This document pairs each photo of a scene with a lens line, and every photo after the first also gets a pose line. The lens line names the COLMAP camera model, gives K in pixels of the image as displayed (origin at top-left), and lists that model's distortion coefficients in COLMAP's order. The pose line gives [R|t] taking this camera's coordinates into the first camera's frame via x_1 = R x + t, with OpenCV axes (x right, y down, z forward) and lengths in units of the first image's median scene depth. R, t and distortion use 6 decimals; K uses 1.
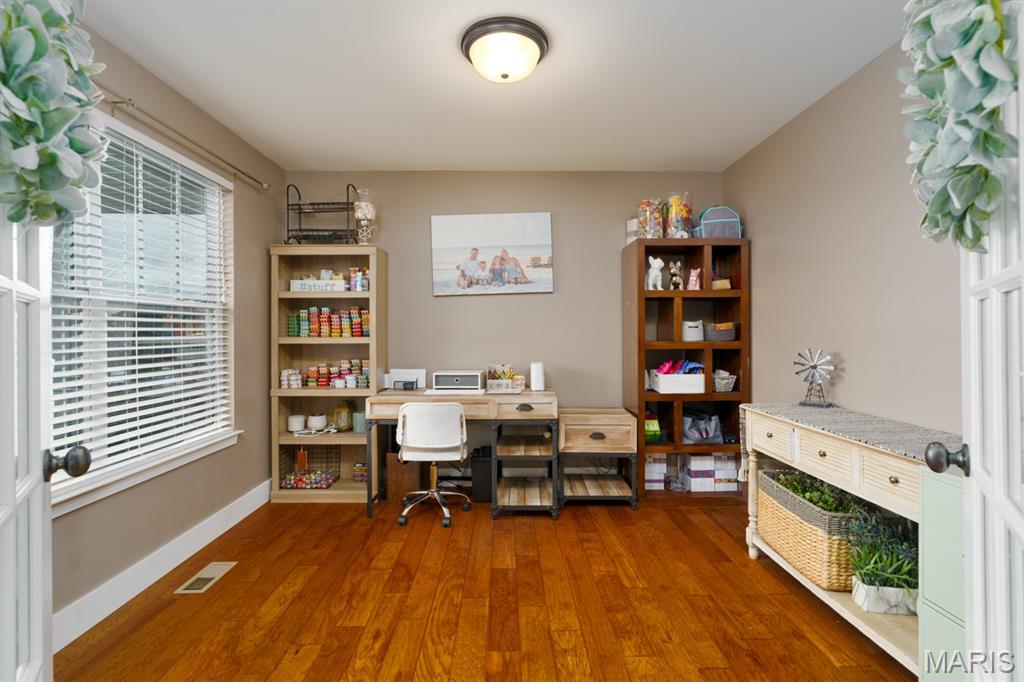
lens RADIAL K [[471.8, 0, 502.6], [0, 471.8, 337.0], [0, 0, 1]] dist [-0.002881, 0.000057]
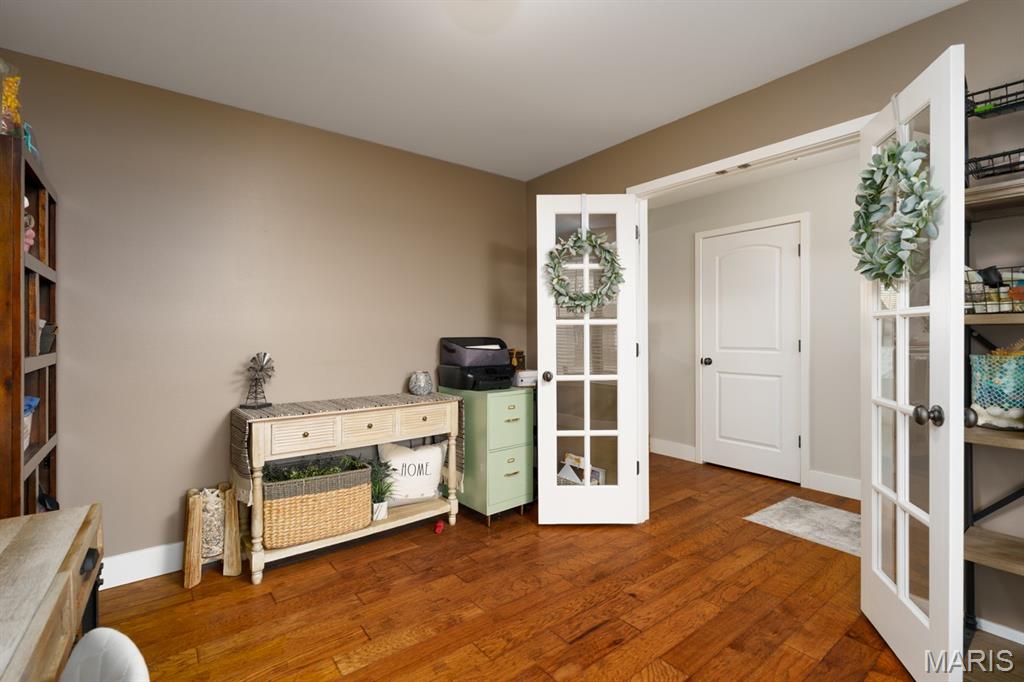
lens RADIAL K [[471.8, 0, 502.6], [0, 471.8, 337.0], [0, 0, 1]] dist [-0.002881, 0.000057]
pose [[-0.609473, 0.000498, 0.792807, -0.653610], [0.007160, 0.999962, 0.004877, -0.018735], [-0.792775, 0.008649, -0.609453, 1.549309]]
